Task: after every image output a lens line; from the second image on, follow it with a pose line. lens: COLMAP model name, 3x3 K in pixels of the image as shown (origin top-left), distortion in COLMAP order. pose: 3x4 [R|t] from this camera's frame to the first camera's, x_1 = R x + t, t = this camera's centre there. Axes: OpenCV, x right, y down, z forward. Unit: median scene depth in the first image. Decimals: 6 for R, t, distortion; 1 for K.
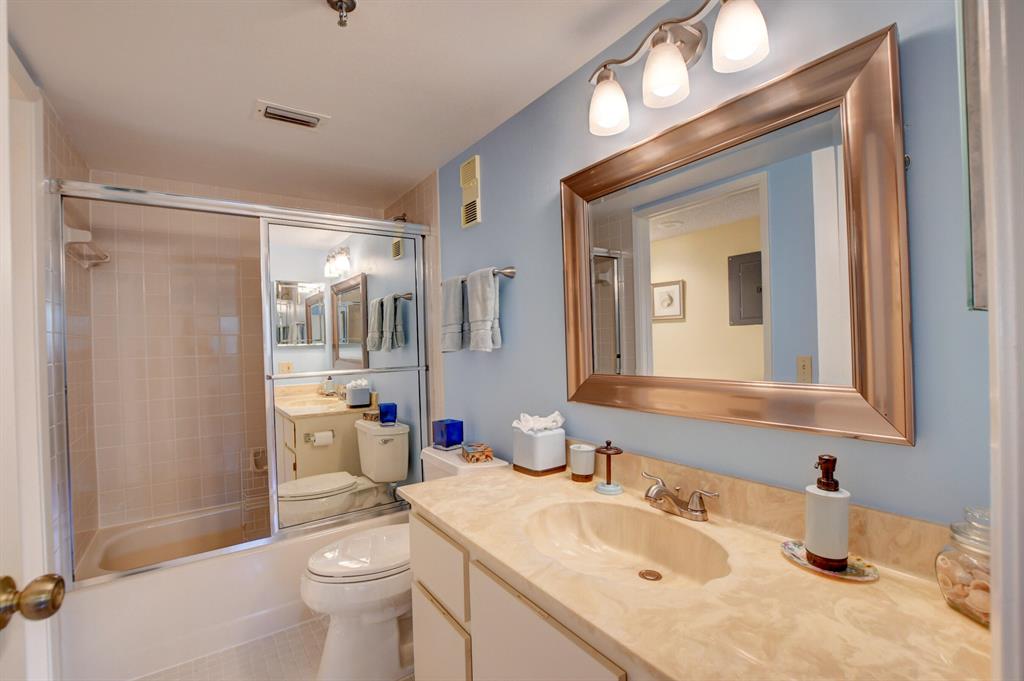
lens RADIAL K [[453.1, 0, 505.0], [0, 453.1, 344.5], [0, 0, 1]] dist [-0.029995, 0.004775]
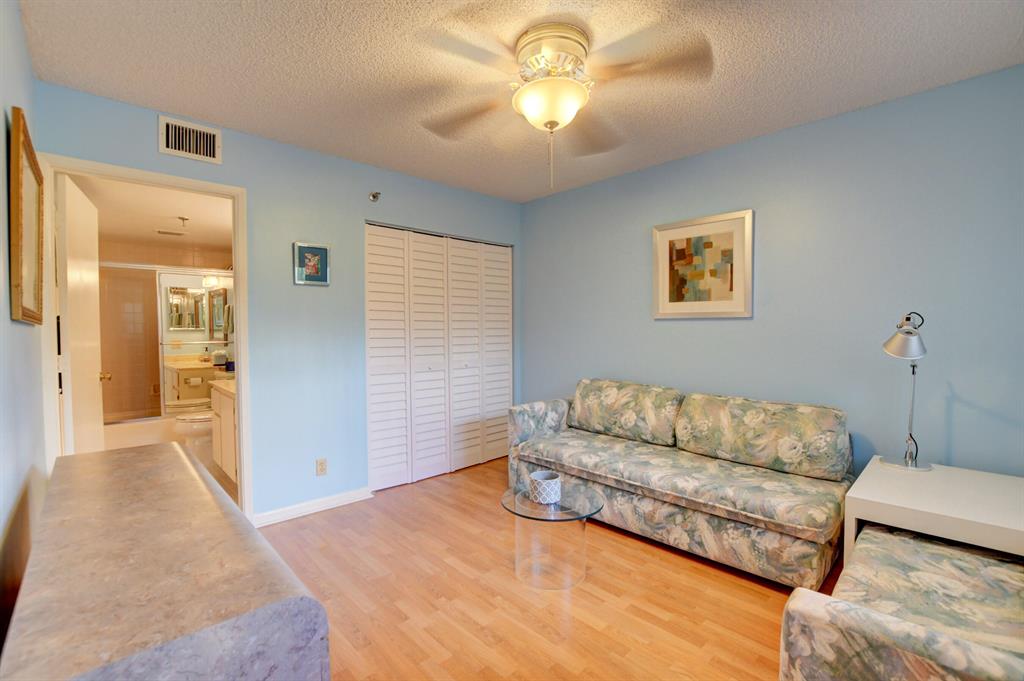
lens RADIAL K [[453.1, 0, 505.7], [0, 453.1, 340.6], [0, 0, 1]] dist [-0.029995, 0.004775]
pose [[0.987381, 0.015847, 0.157568, 0.470476], [-0.018895, 0.999662, 0.017867, -0.008184], [-0.157231, -0.020618, 0.987347, -0.836654]]
